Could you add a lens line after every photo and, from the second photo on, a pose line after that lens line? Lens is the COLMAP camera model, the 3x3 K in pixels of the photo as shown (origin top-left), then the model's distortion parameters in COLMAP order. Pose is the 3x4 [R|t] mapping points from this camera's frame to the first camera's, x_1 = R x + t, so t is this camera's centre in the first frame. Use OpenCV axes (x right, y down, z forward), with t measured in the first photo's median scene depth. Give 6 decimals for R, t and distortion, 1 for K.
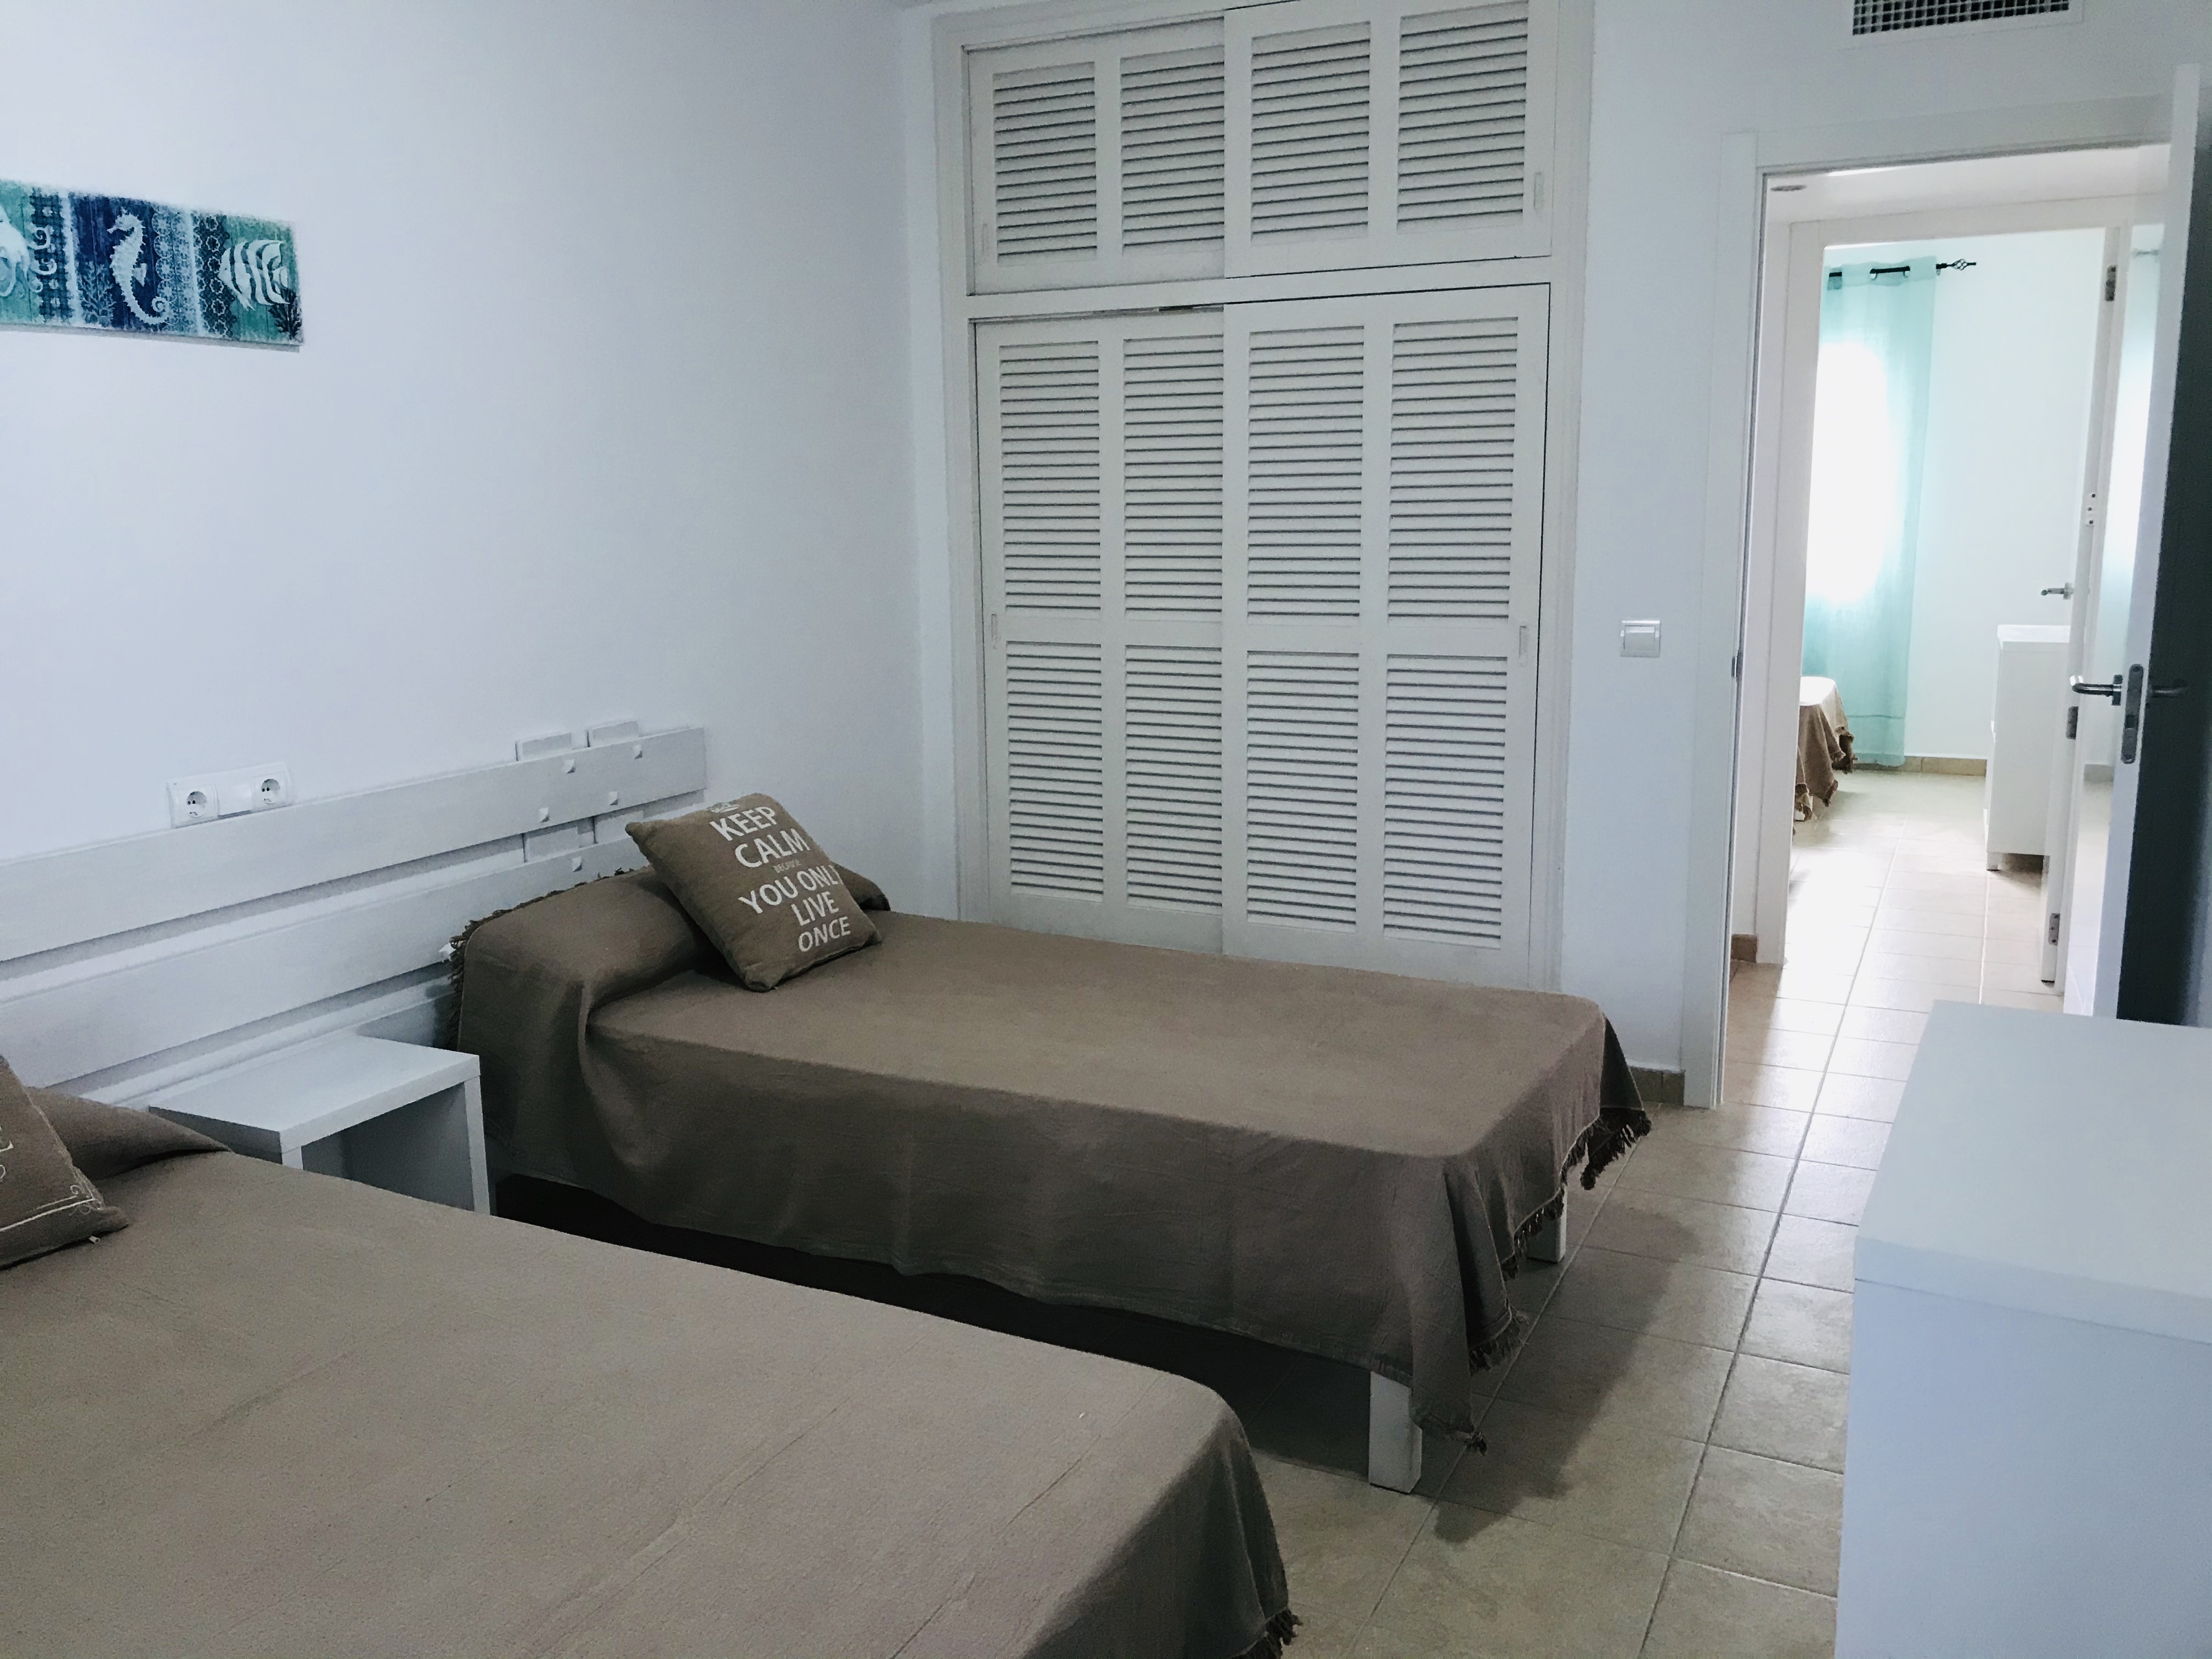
lens RADIAL K [[1813.8, 0, 1117.1], [0, 1813.8, 818.4], [0, 0, 1]] dist [0.004322, 0.004438]
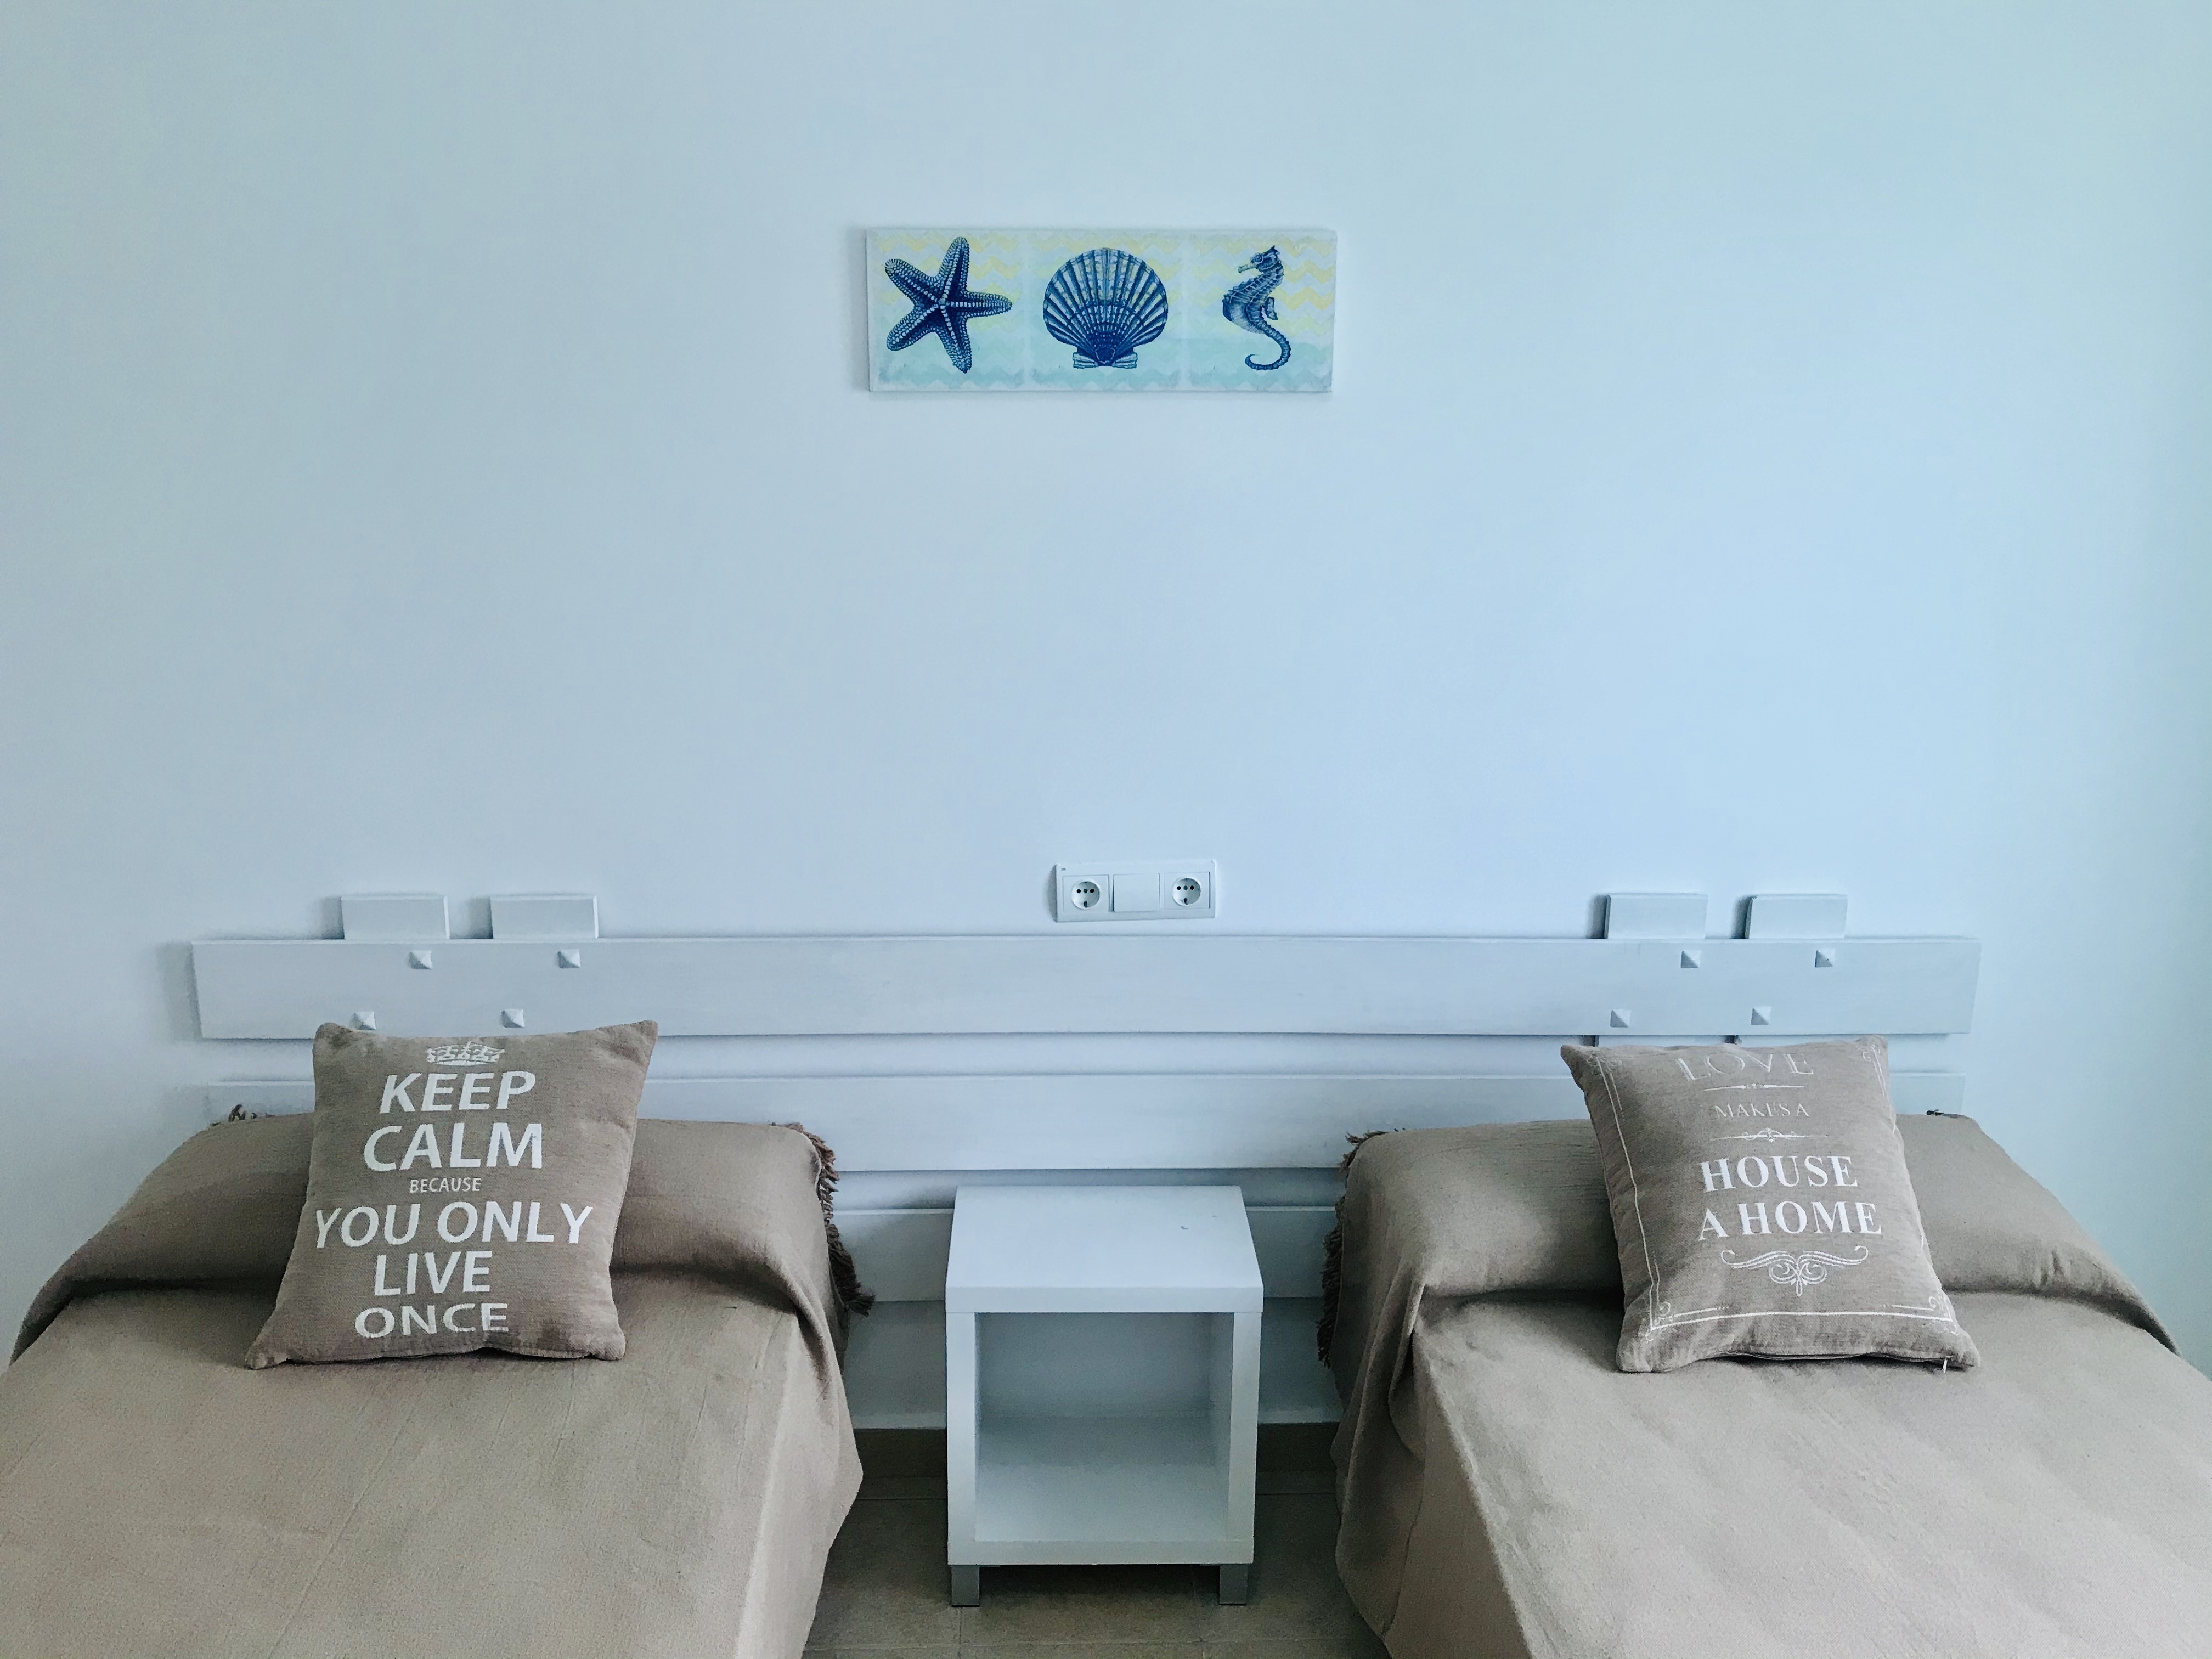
lens RADIAL K [[1806.4, 0, 1087.1], [0, 1806.4, 823.2], [0, 0, 1]] dist [0.010023, -0.000724]
pose [[0.473625, 0.236110, -0.848488, 0.466612], [-0.162161, 0.970303, 0.179490, -0.272401], [0.865669, 0.052580, 0.497847, 1.046591]]
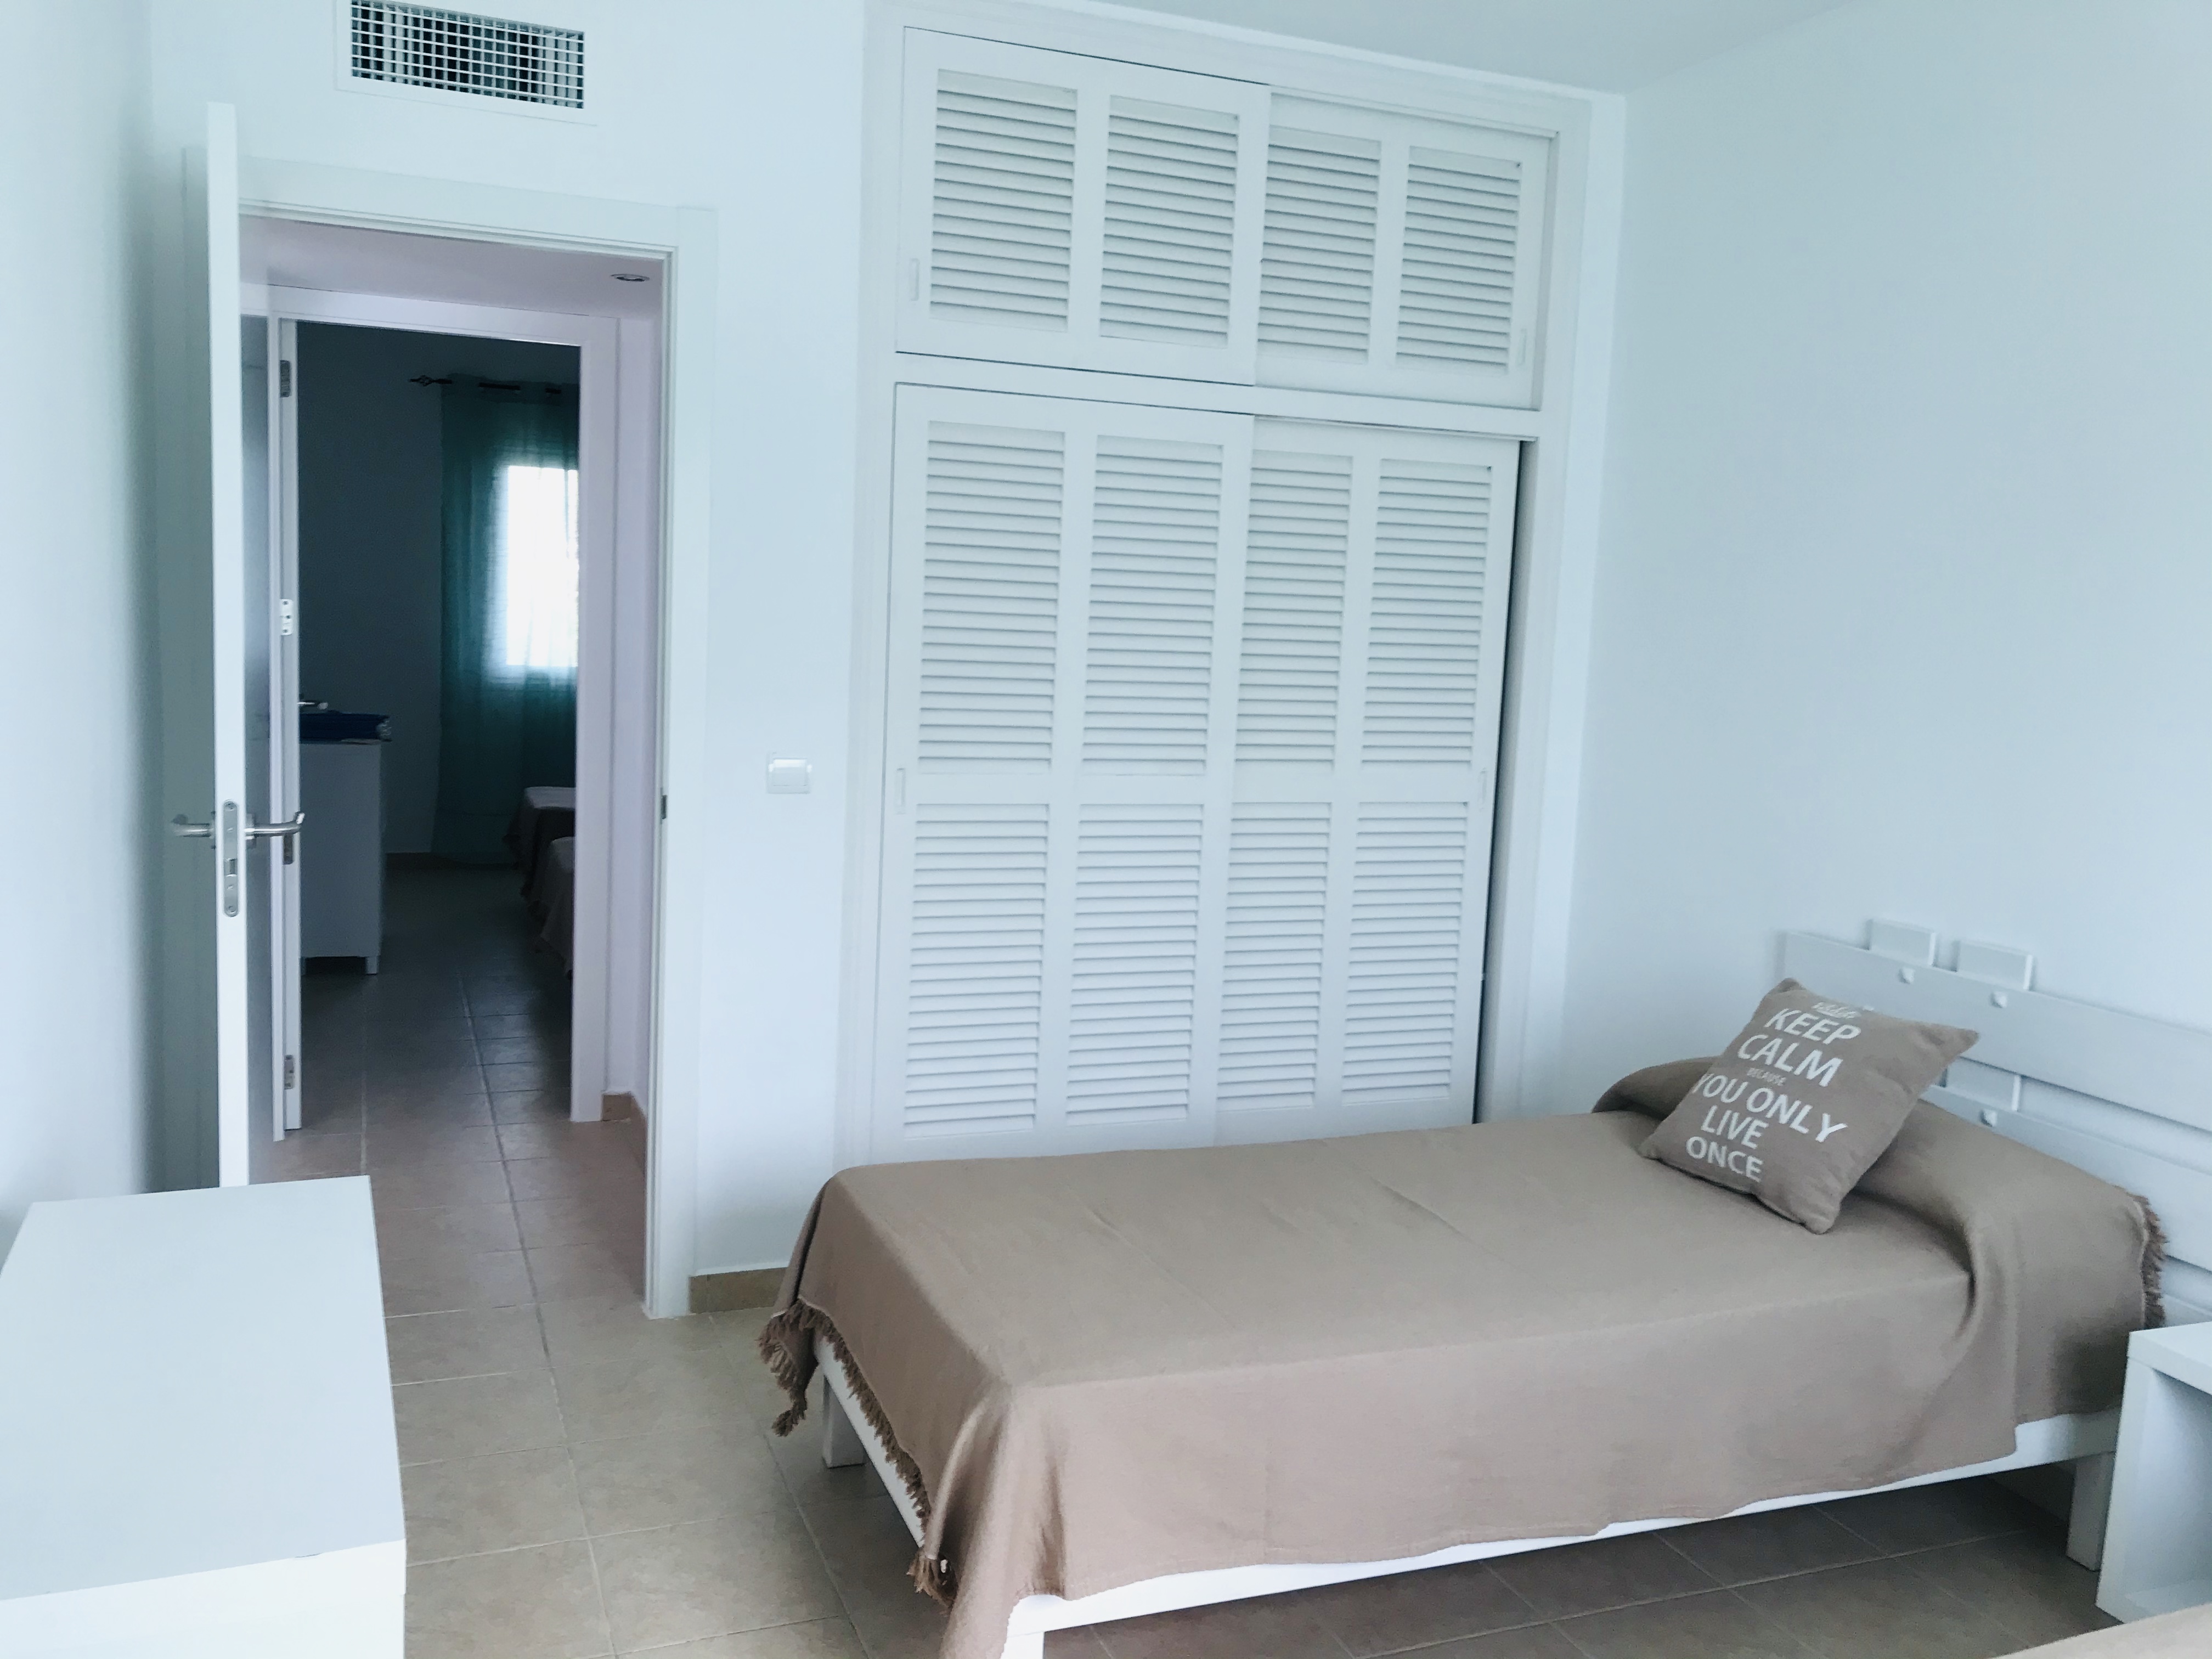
lens RADIAL K [[1822.6, 0, 1104.1], [0, 1822.6, 820.2], [0, 0, 1]] dist [0.039876, -0.008805]
pose [[-0.671515, 0.062556, -0.738345, 0.768585], [-0.162444, 0.959763, 0.229056, -0.277439], [0.722965, 0.273755, -0.634334, 1.526018]]
